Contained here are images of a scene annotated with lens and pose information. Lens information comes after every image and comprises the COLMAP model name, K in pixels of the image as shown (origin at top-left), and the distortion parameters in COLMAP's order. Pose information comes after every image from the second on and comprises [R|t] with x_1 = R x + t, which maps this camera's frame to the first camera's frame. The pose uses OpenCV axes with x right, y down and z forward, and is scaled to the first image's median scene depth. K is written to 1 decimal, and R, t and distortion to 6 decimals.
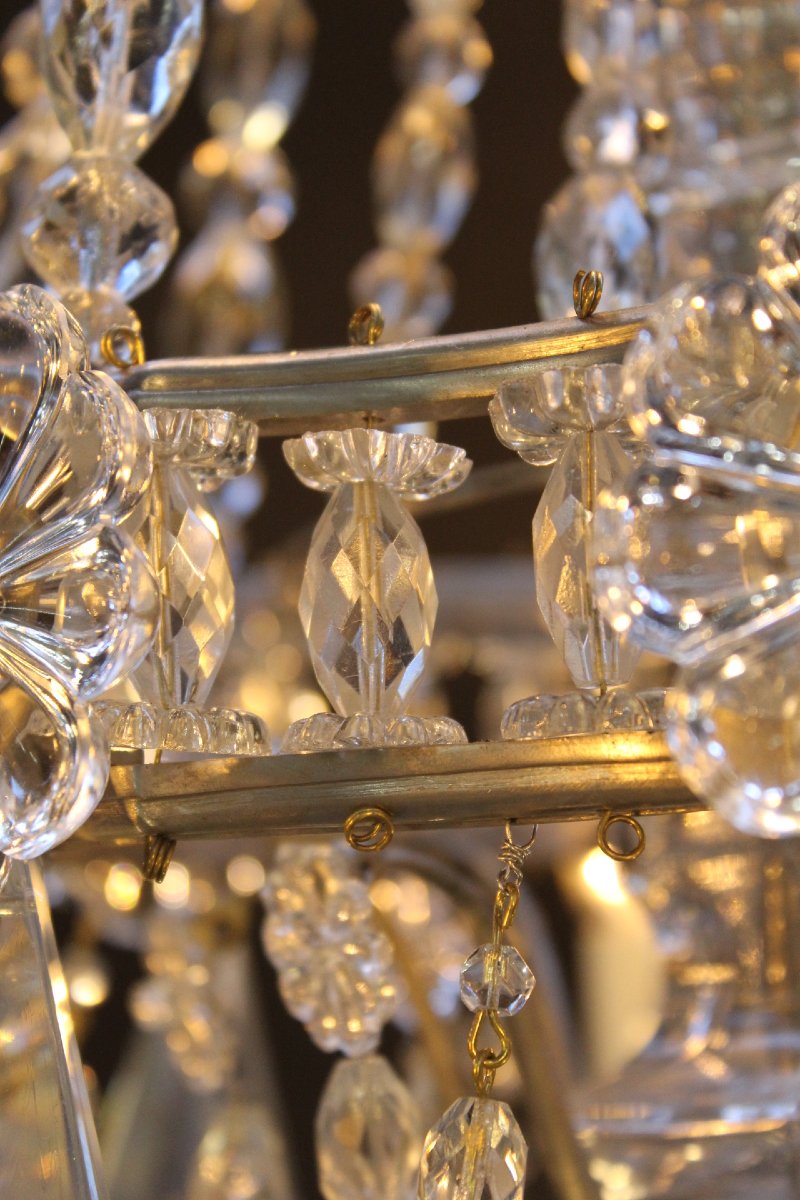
lens RADIAL K [[2934.6, 0, 398.7], [0, 2934.6, 600.1], [0, 0, 1]] dist [0.115576, 0.000000]
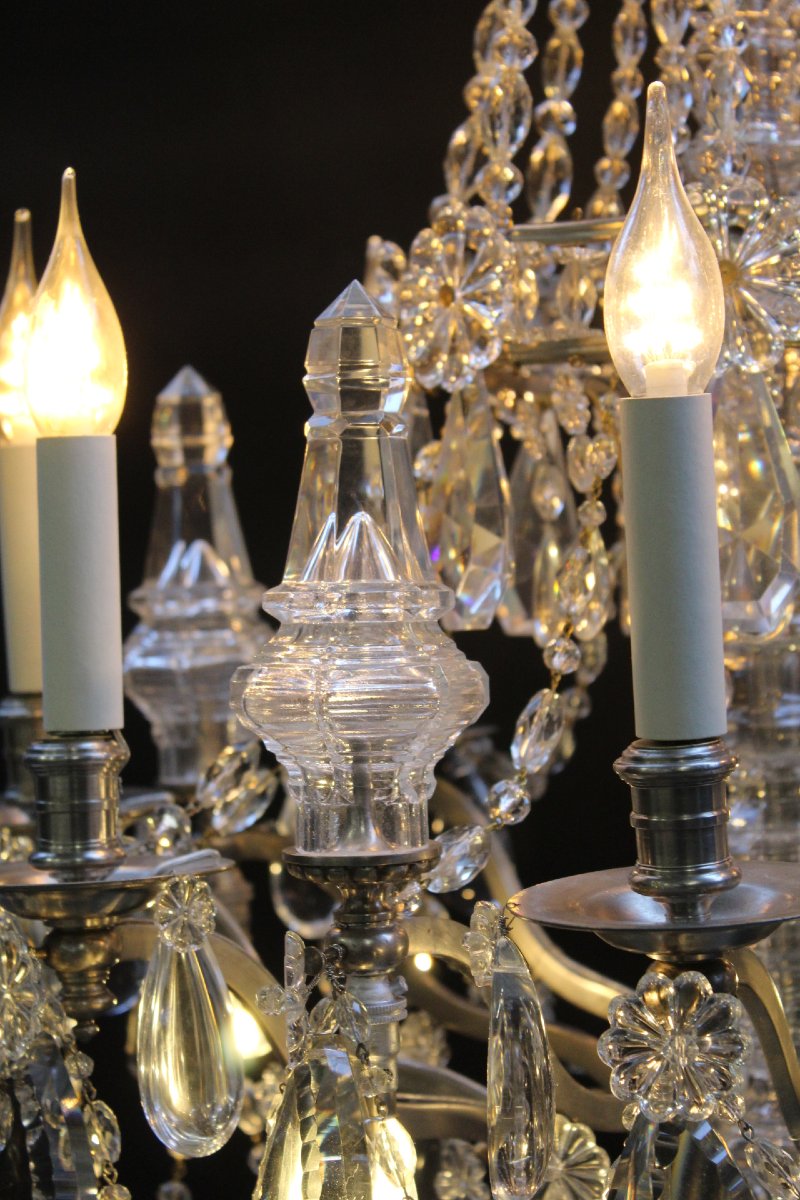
lens RADIAL K [[2934.6, 0, 399.1], [0, 2934.6, 600.1], [0, 0, 1]] dist [0.115576, 0.000000]
pose [[0.990772, 0.012286, -0.134978, 0.259543], [0.005182, 0.991722, 0.128302, -0.092348], [0.135437, -0.127817, 0.982507, -2.533186]]
